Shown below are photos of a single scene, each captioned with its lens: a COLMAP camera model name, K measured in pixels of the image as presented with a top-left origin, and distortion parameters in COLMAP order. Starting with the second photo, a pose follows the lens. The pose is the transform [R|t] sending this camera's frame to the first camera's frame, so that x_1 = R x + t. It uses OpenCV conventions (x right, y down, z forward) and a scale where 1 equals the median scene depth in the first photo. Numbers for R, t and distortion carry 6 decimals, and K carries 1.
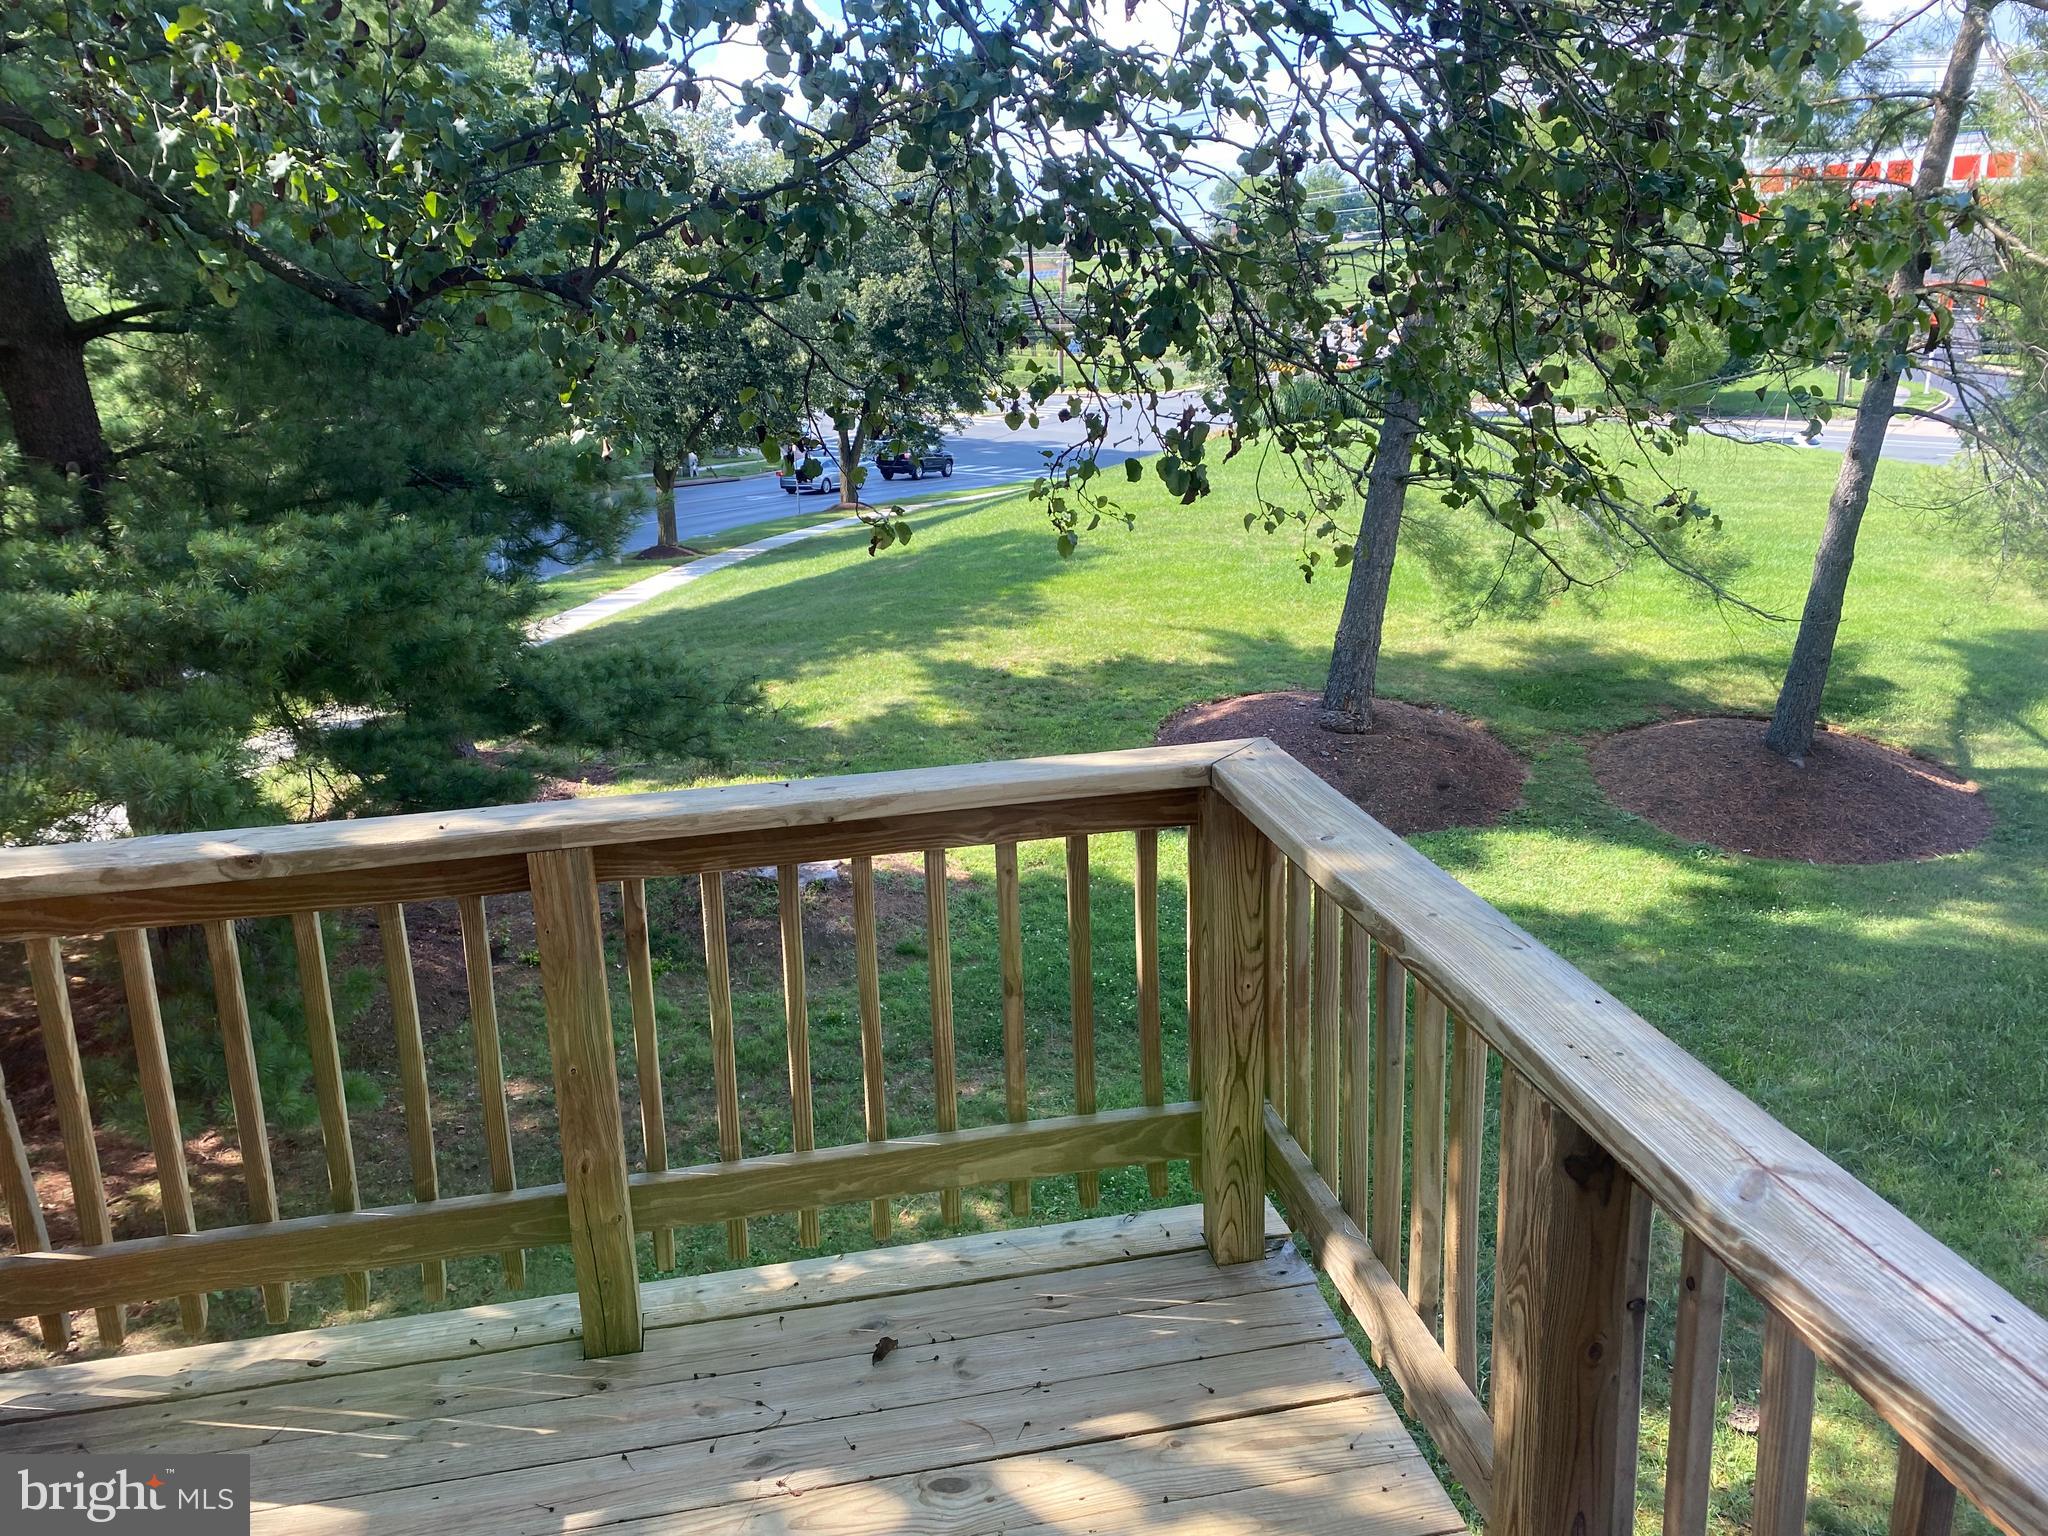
lens RADIAL K [[1558.3, 0, 1030.8], [0, 1558.3, 719.3], [0, 0, 1]] dist [0.197370, -0.000601]
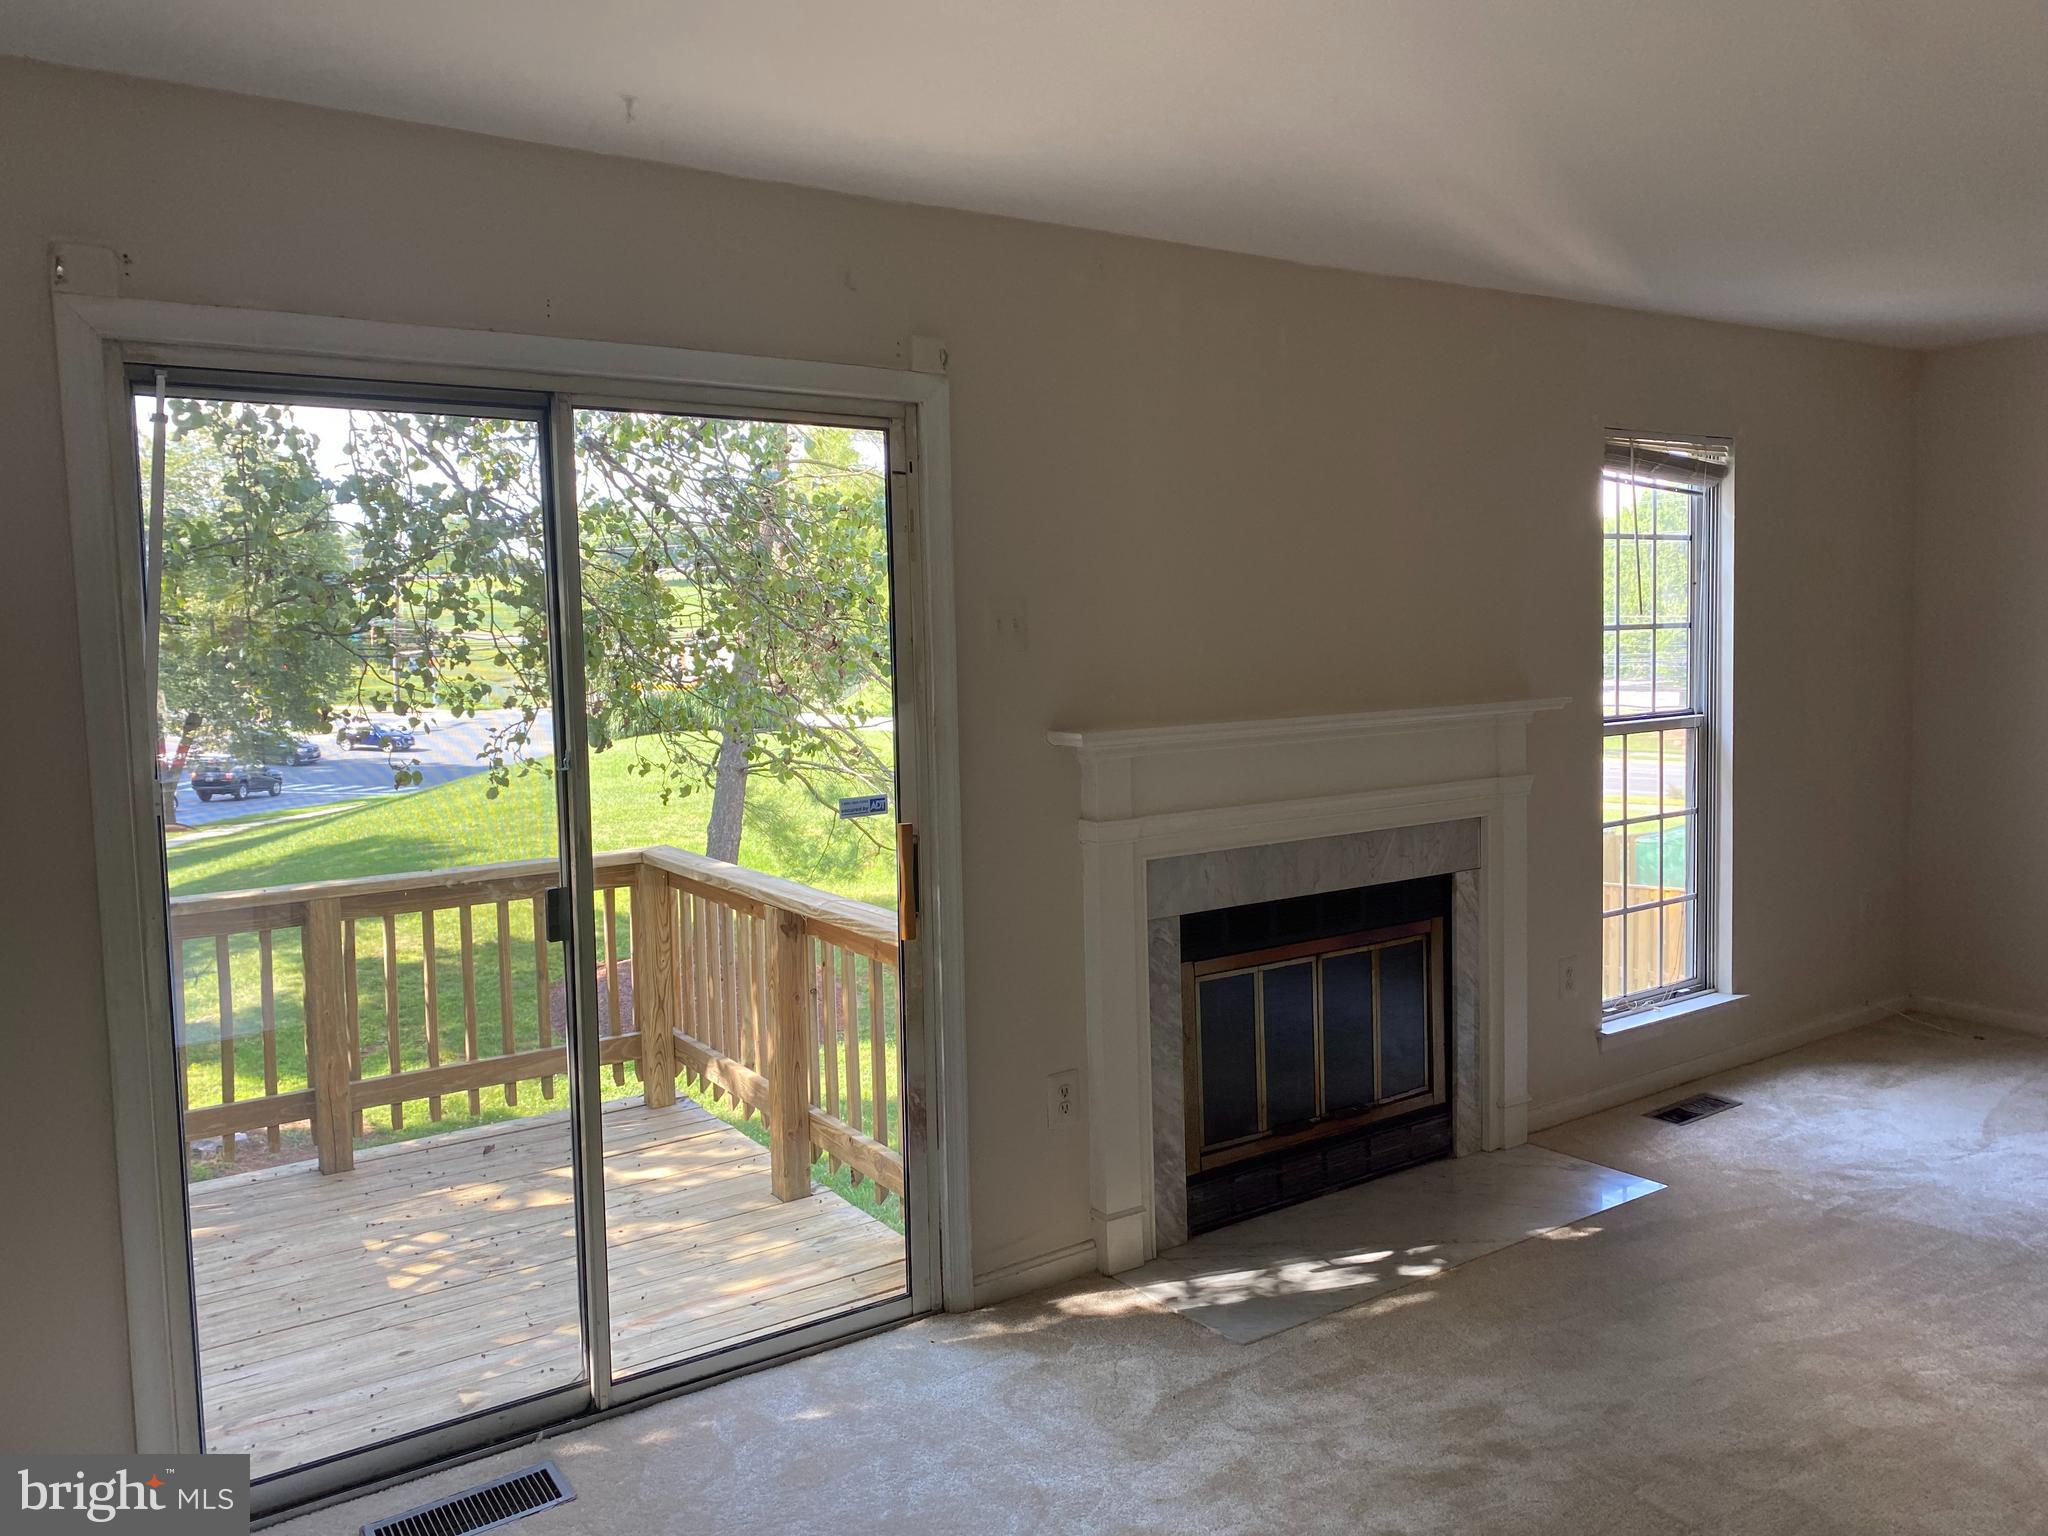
lens RADIAL K [[1535.1, 0, 1024.0], [0, 1535.1, 768.0], [0, 0, 1]] dist [0.002707, -0.000296]
pose [[0.918609, -0.030872, 0.393959, -0.145050], [0.094619, 0.985127, -0.143429, 0.173907], [-0.383672, 0.169032, 0.907868, -0.719924]]
